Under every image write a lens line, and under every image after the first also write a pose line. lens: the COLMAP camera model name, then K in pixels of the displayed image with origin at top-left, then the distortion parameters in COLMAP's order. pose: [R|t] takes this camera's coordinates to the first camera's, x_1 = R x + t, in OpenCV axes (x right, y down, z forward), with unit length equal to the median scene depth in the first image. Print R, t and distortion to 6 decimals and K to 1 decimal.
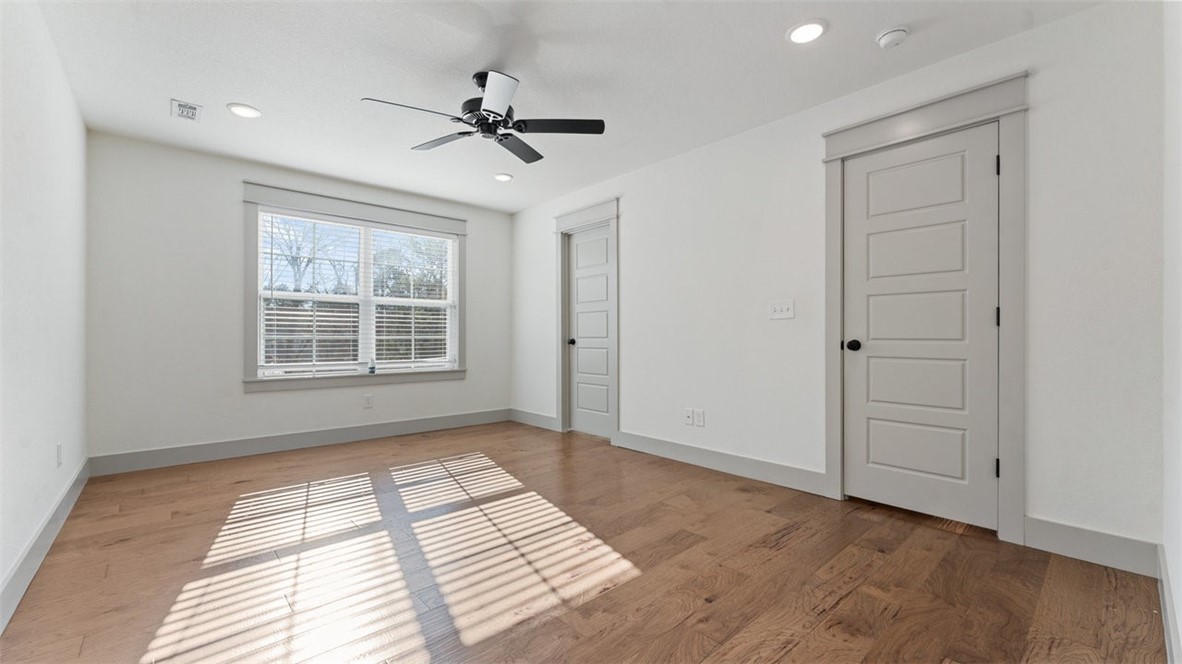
lens RADIAL K [[468.8, 0, 588.6], [0, 468.8, 334.3], [0, 0, 1]] dist [0.000436, 0.000060]
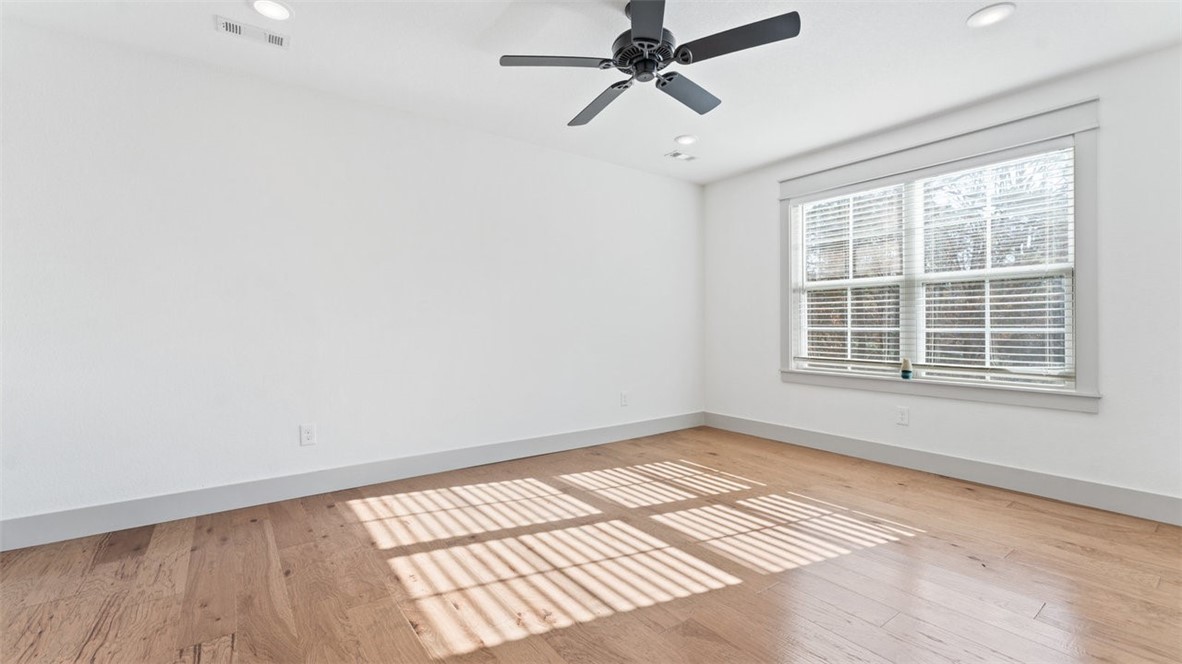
lens RADIAL K [[515.9, 0, 590.2], [0, 515.9, 324.7], [0, 0, 1]] dist [-0.014335, -0.000087]
pose [[-0.106411, -0.005028, -0.994309, 0.532737], [-0.001080, 0.999987, -0.004941, 0.004058], [0.994322, 0.000548, -0.106415, 0.816163]]
